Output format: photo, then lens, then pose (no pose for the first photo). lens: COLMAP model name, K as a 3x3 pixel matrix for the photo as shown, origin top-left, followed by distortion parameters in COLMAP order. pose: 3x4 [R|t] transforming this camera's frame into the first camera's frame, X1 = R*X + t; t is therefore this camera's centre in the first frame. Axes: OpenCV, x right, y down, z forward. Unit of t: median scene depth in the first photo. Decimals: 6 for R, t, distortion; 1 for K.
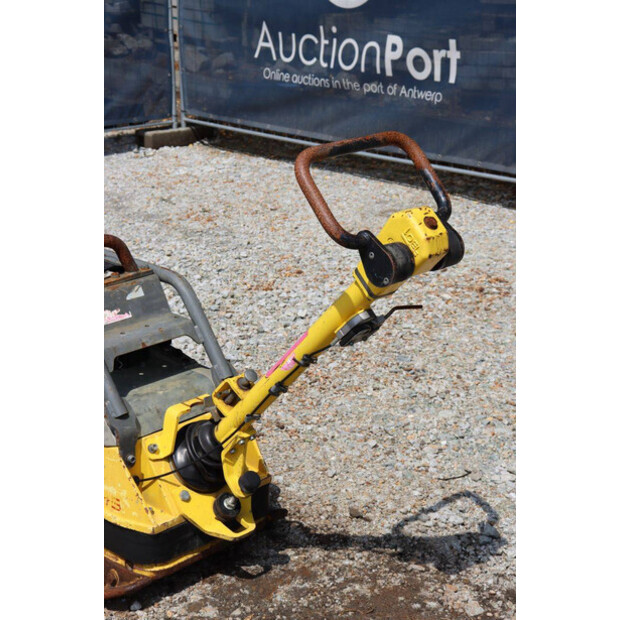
lens RADIAL K [[1258.2, 0, 310.6], [0, 1258.2, 313.7], [0, 0, 1]] dist [0.260137, 0.649418]
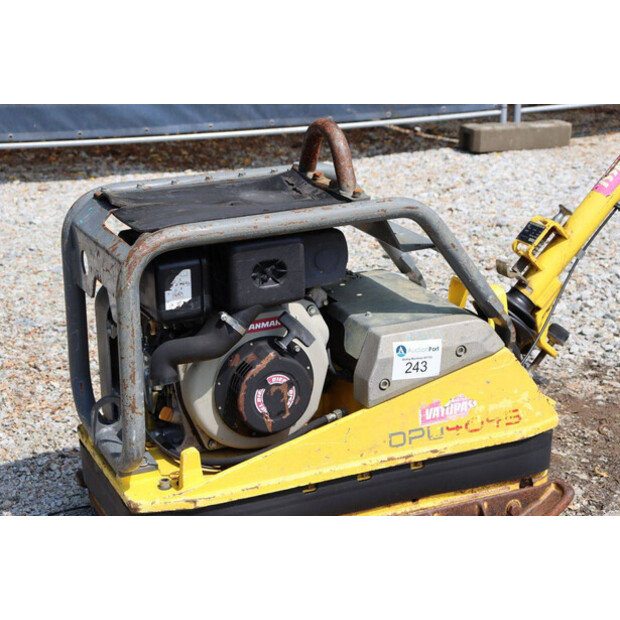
lens RADIAL K [[1276.1, 0, 310.0], [0, 1276.1, 310.0], [0, 0, 1]] dist [0.271580, 0.614739]
pose [[0.366269, -0.293110, 0.883138, -0.797234], [0.311155, 0.933037, 0.180624, -0.089525], [-0.876943, 0.208636, 0.432945, 0.661095]]
